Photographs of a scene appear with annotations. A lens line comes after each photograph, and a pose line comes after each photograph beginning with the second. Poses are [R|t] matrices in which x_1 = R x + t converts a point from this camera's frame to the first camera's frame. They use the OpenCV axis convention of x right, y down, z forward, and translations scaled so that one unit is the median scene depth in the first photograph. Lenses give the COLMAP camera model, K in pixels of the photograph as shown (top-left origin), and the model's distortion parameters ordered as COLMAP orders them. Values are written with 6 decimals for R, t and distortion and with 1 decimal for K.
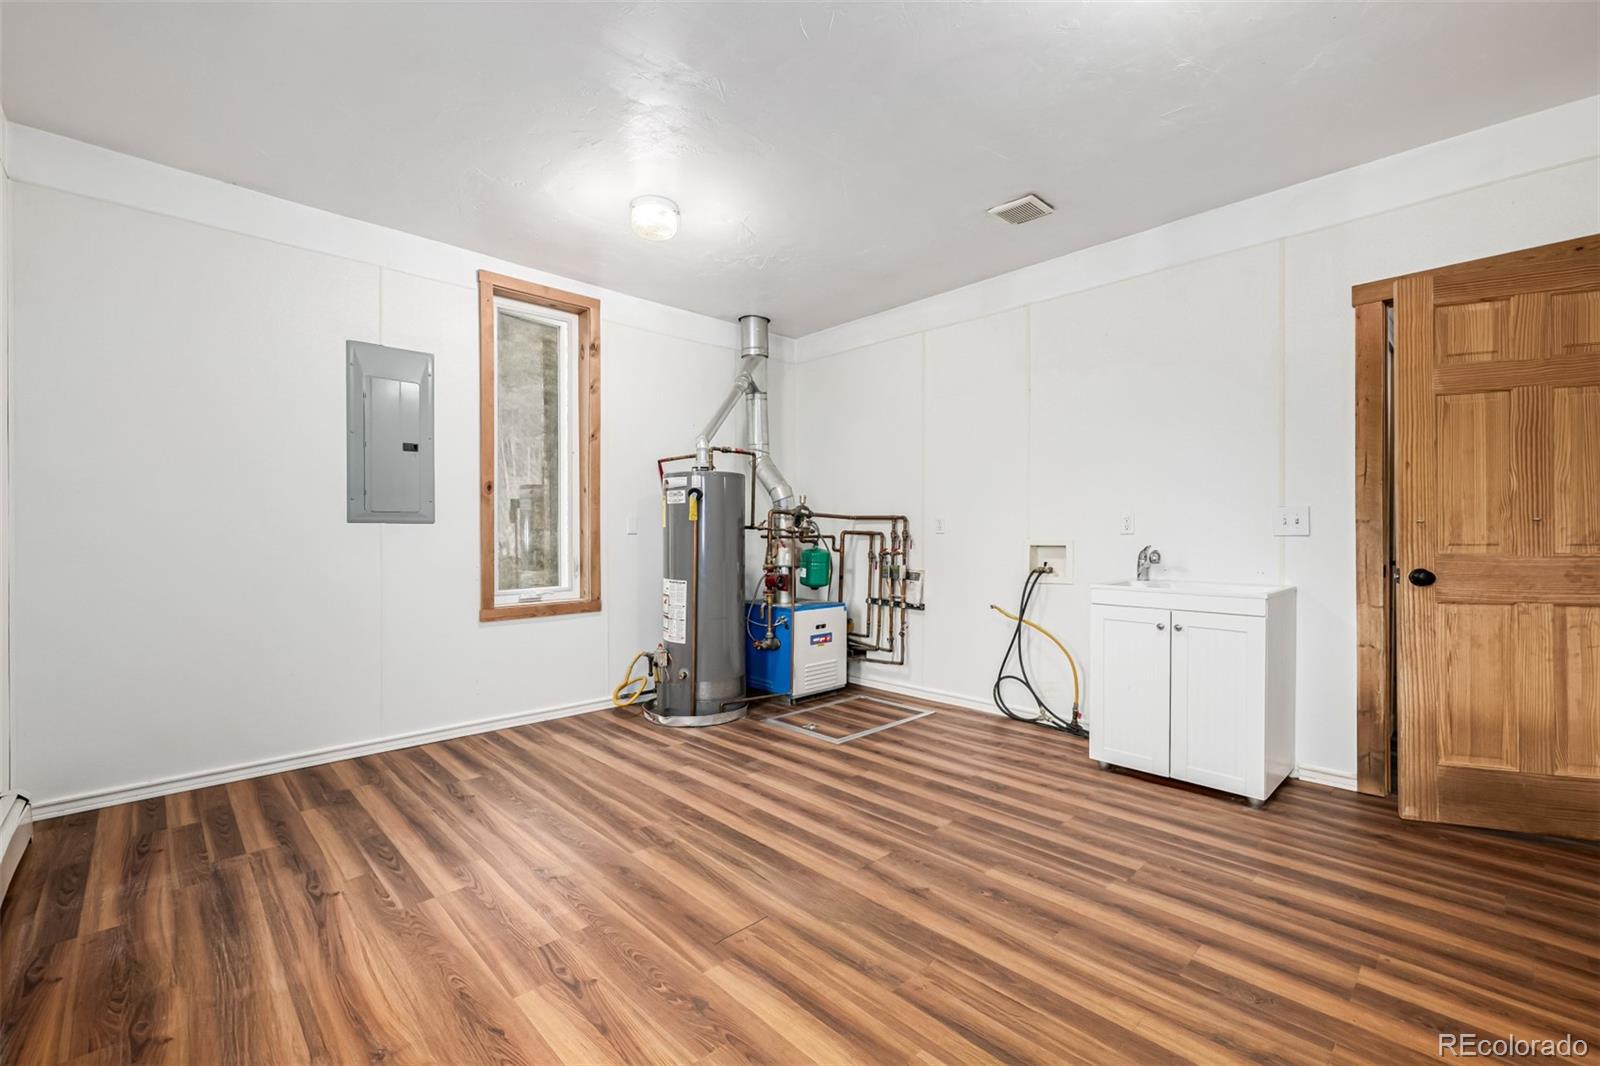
lens RADIAL K [[671.0, 0, 801.0], [0, 671.0, 531.3], [0, 0, 1]] dist [0.002984, -0.000300]
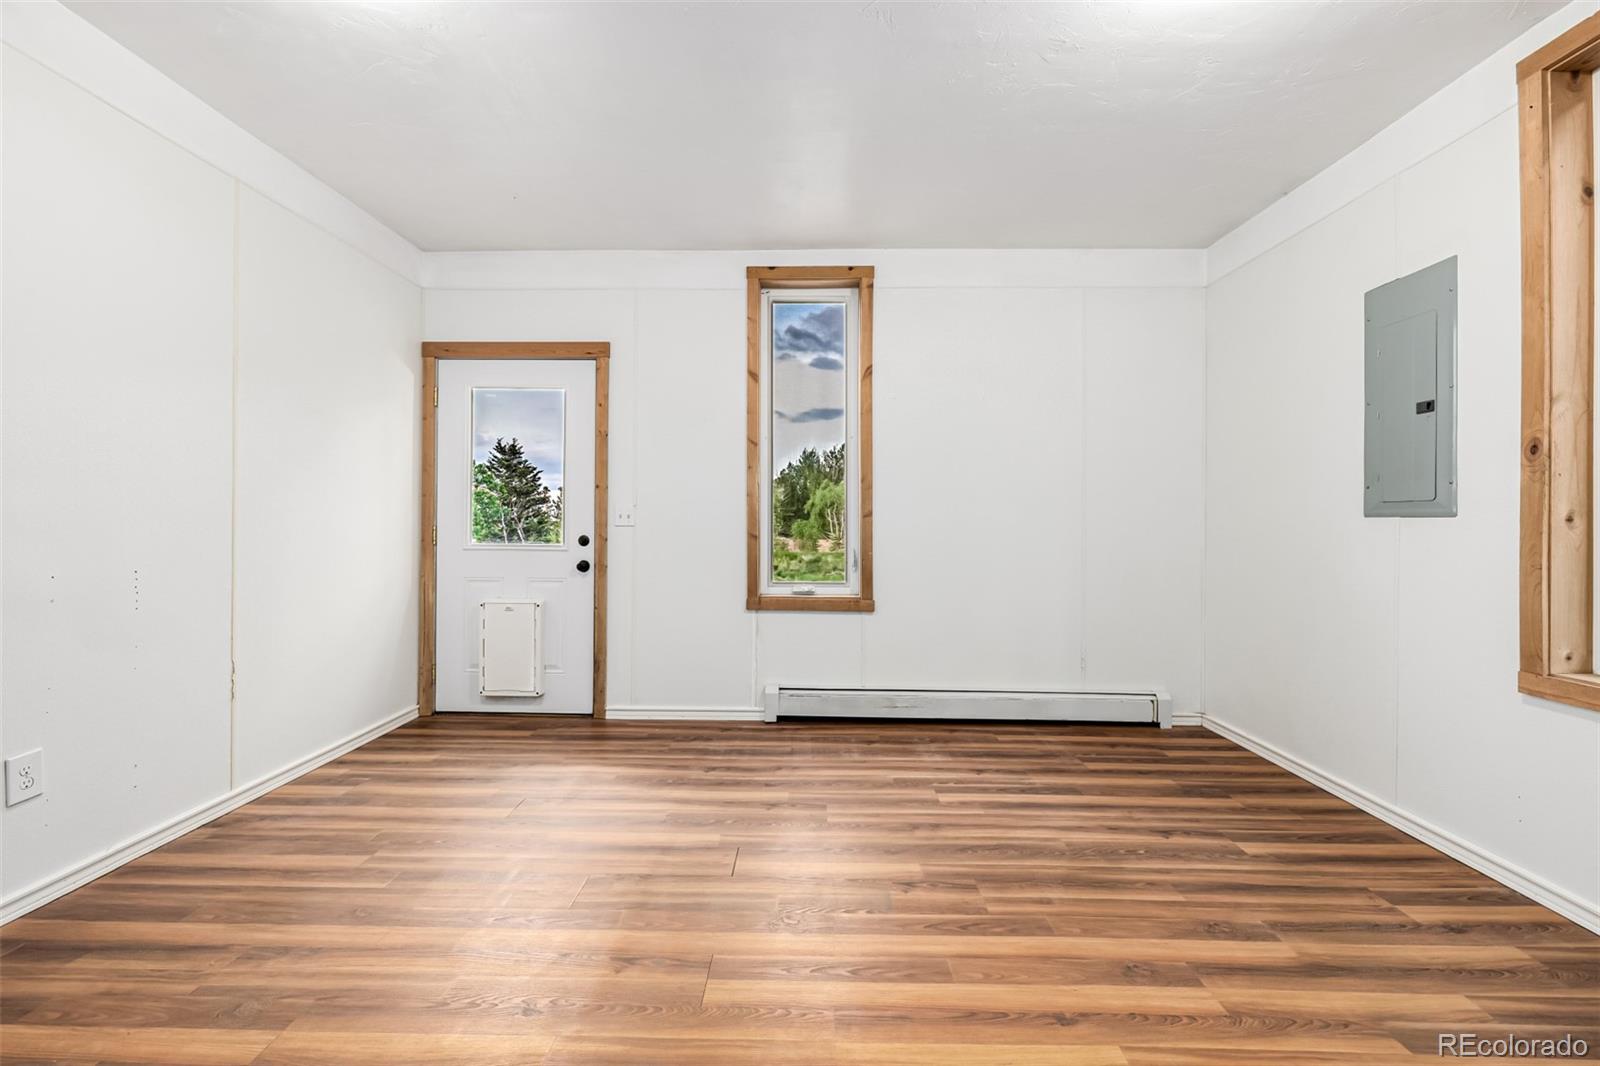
lens RADIAL K [[671.0, 0, 798.3], [0, 671.0, 523.0], [0, 0, 1]] dist [0.002984, -0.000300]
pose [[-0.707677, -0.002954, -0.706530, 0.421087], [-0.006442, 0.999977, 0.002272, -0.003233], [0.706507, 0.006160, -0.707679, 1.201042]]
